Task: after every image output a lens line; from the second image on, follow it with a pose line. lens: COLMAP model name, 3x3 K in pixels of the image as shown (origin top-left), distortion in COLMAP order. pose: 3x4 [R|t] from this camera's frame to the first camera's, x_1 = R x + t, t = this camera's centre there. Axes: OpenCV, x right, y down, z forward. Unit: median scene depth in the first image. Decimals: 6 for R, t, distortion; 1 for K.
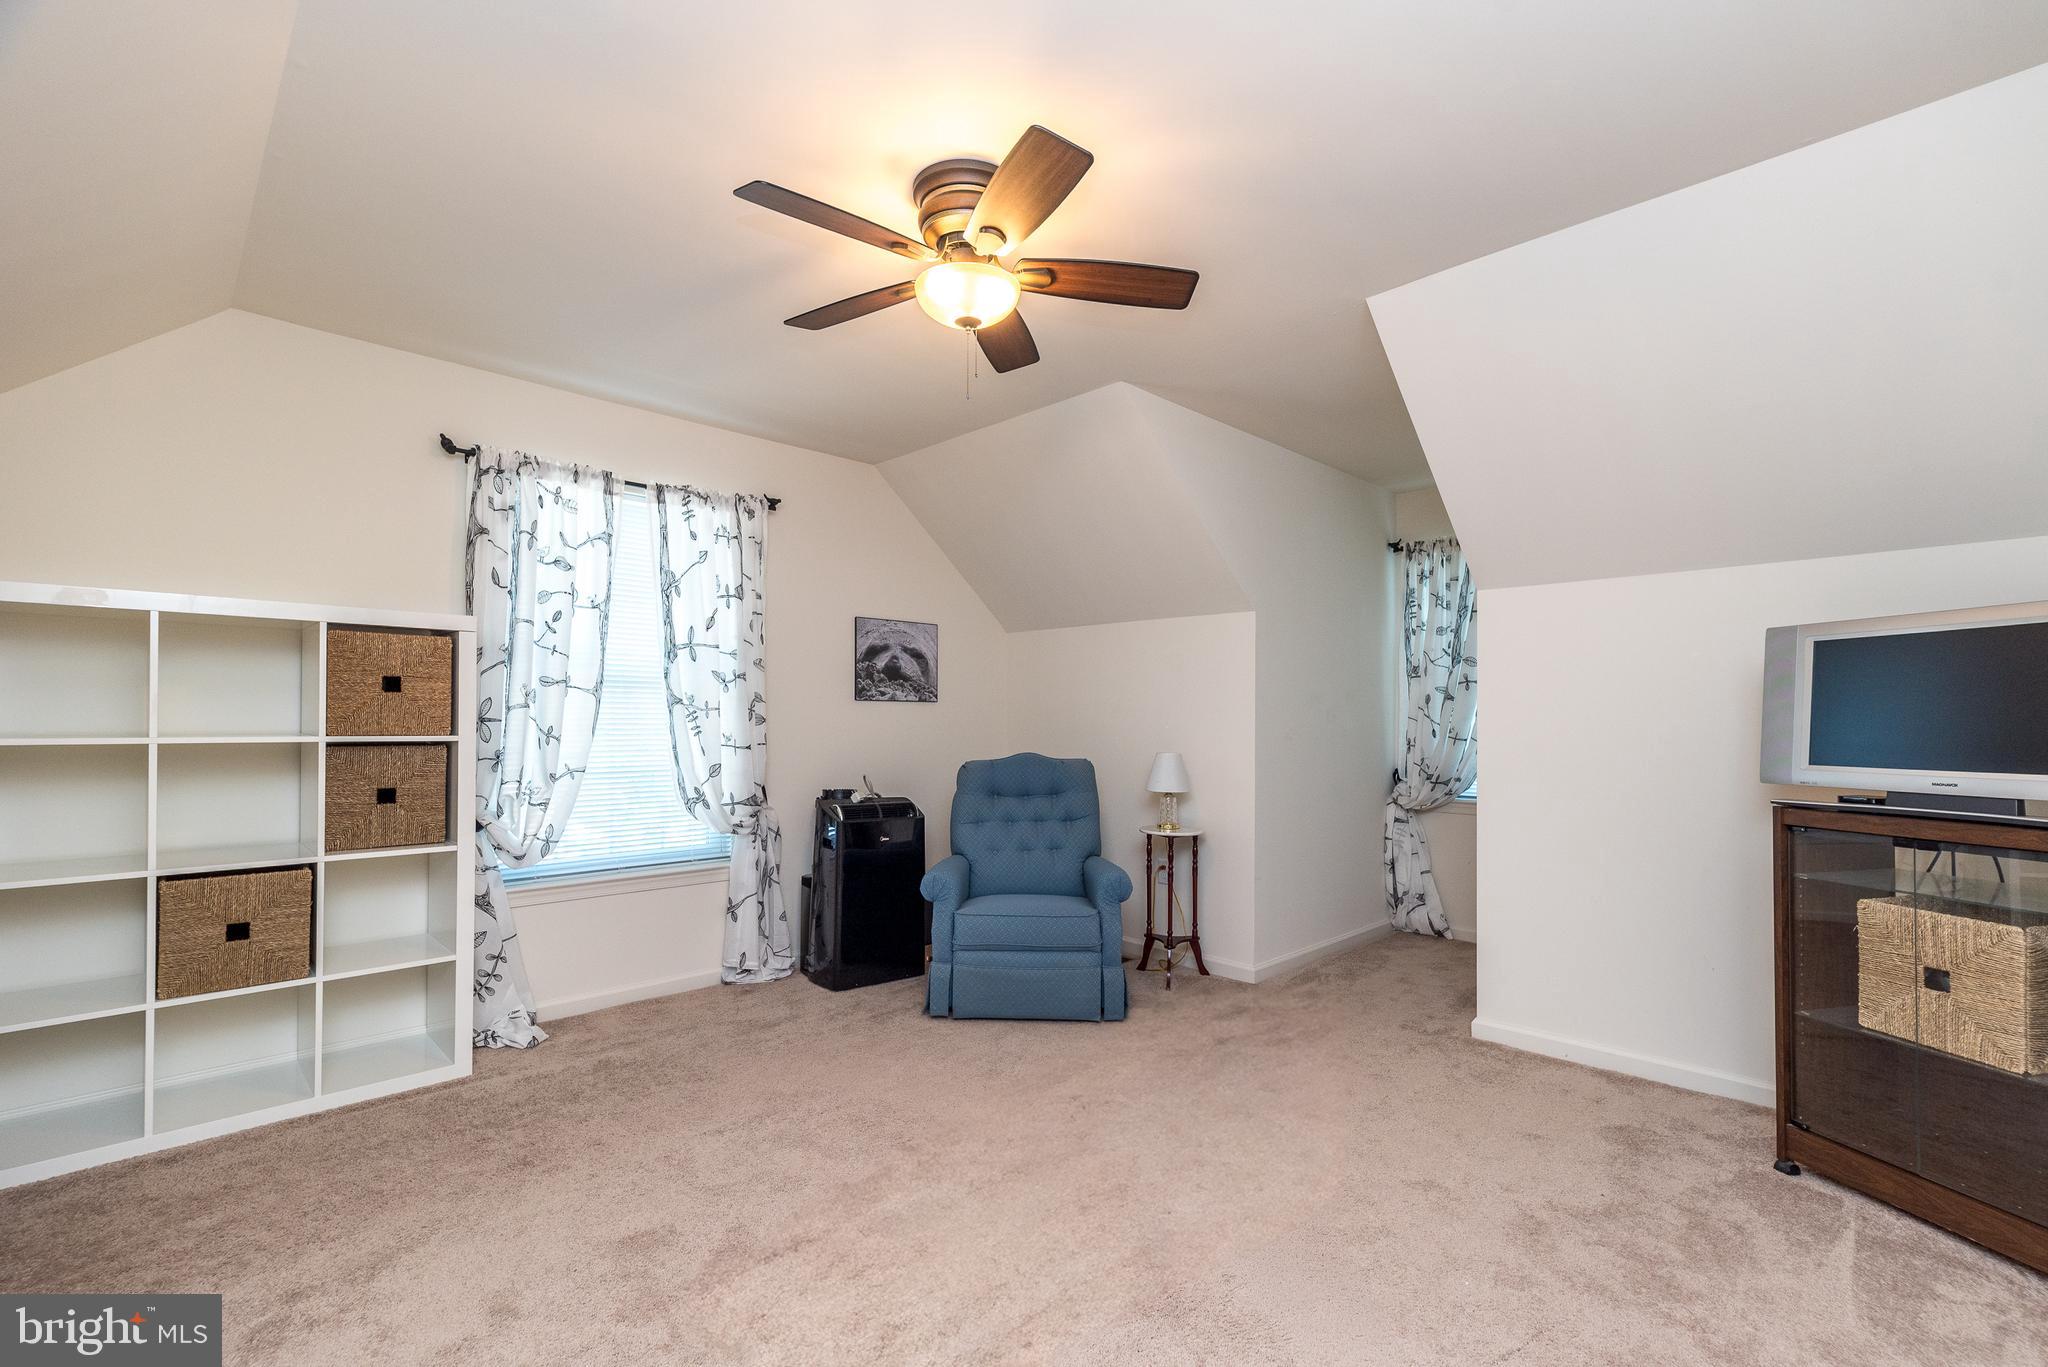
lens RADIAL K [[897.5, 0, 1026.0], [0, 897.5, 716.9], [0, 0, 1]] dist [0.003457, 0.000607]
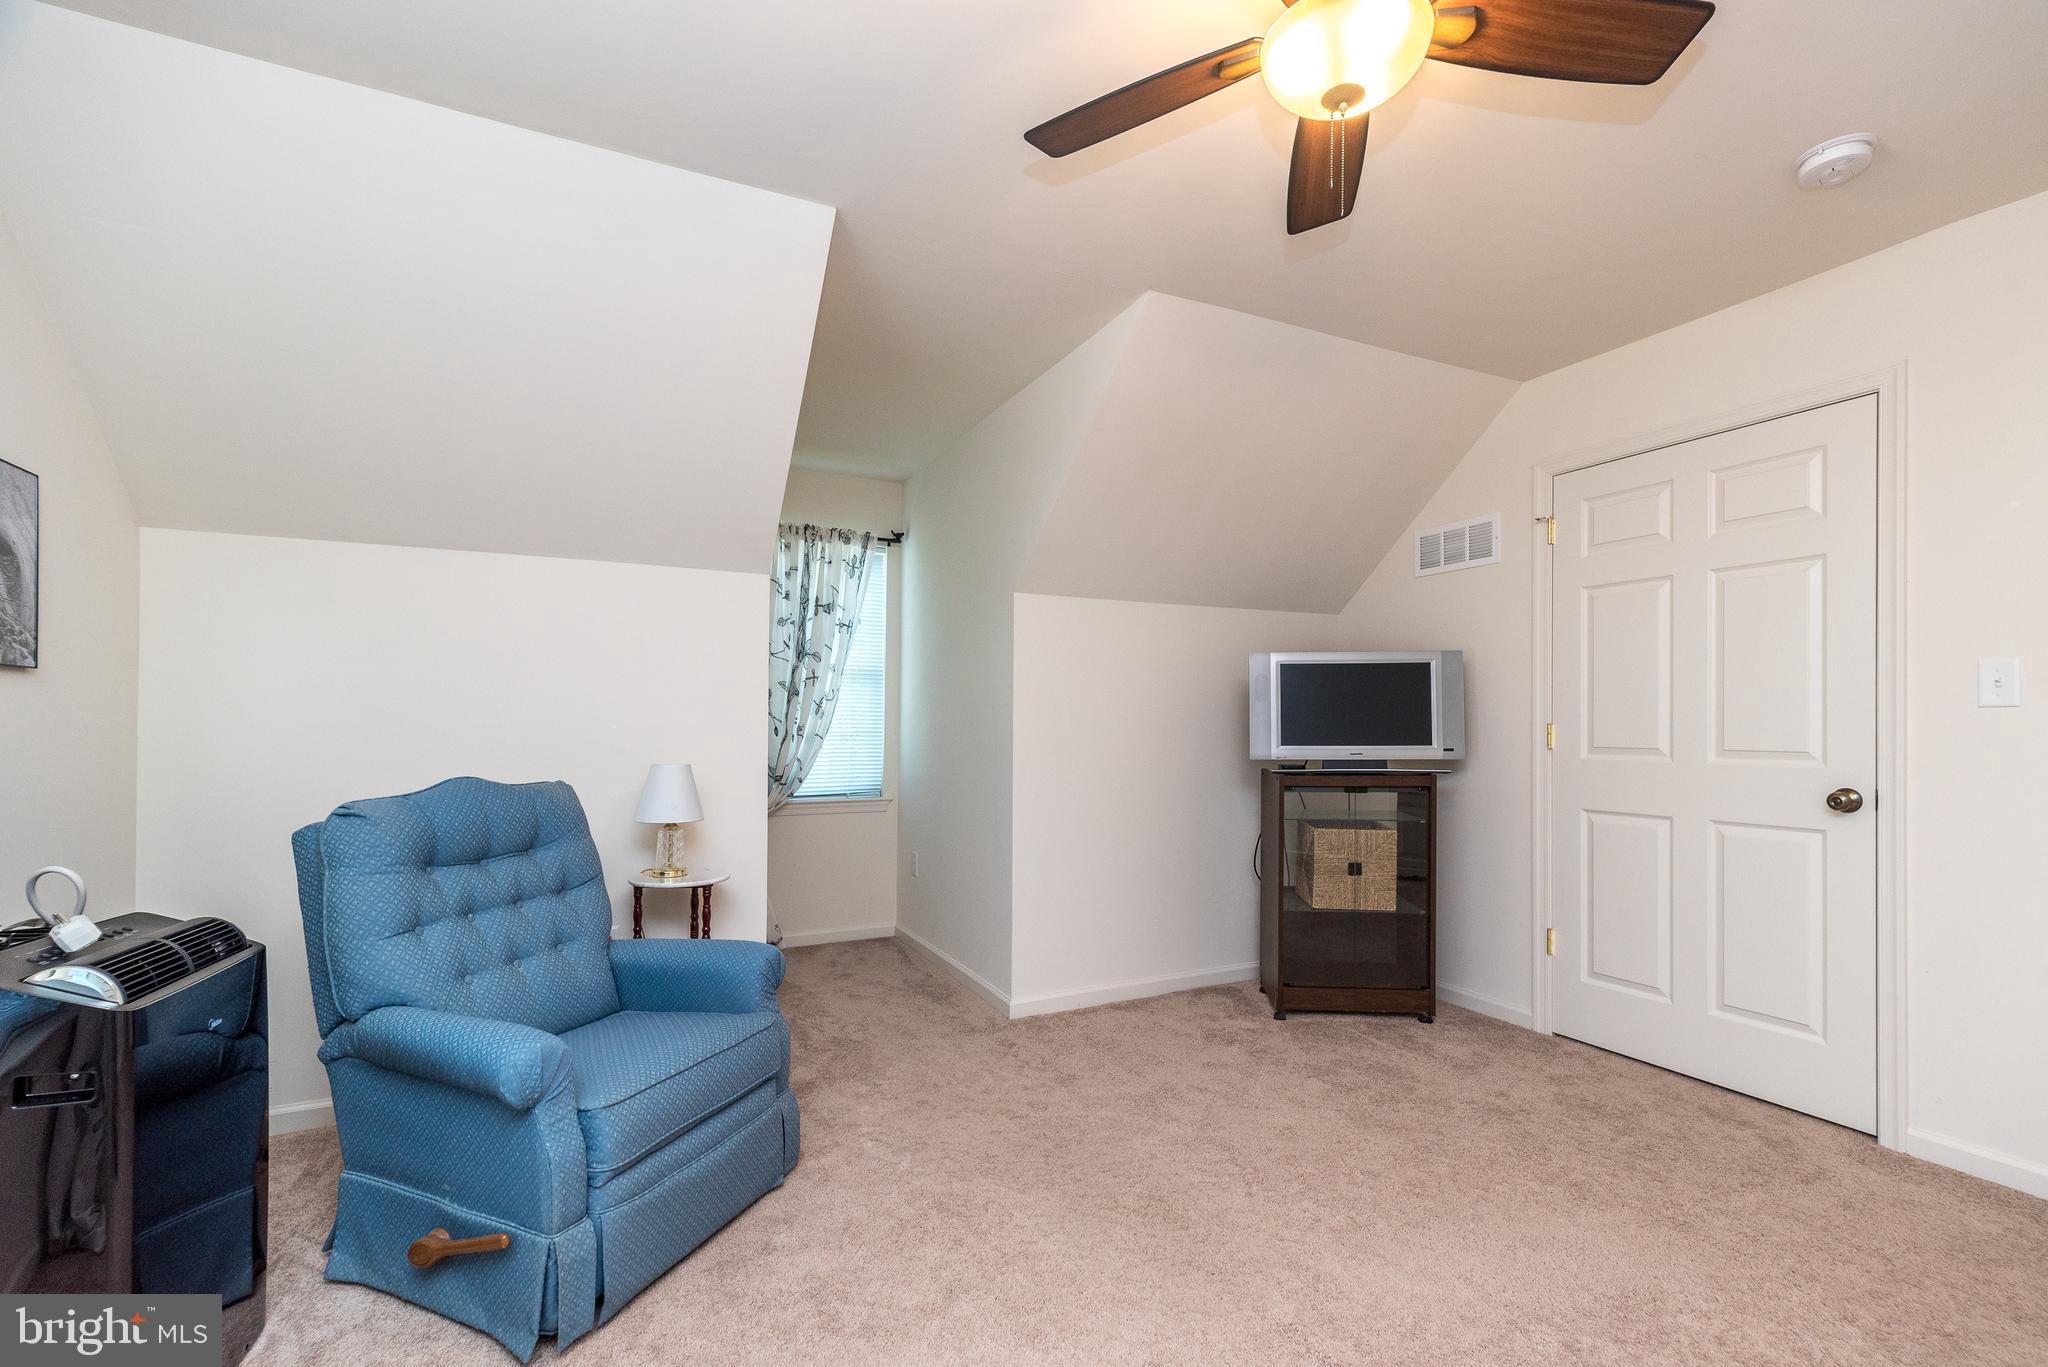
lens RADIAL K [[897.5, 0, 1026.0], [0, 897.5, 716.9], [0, 0, 1]] dist [0.003457, 0.000607]
pose [[0.317673, 0.002872, 0.948196, -0.405075], [-0.003219, 0.999993, -0.001951, 0.005405], [-0.948195, -0.002433, 0.317680, 0.539234]]
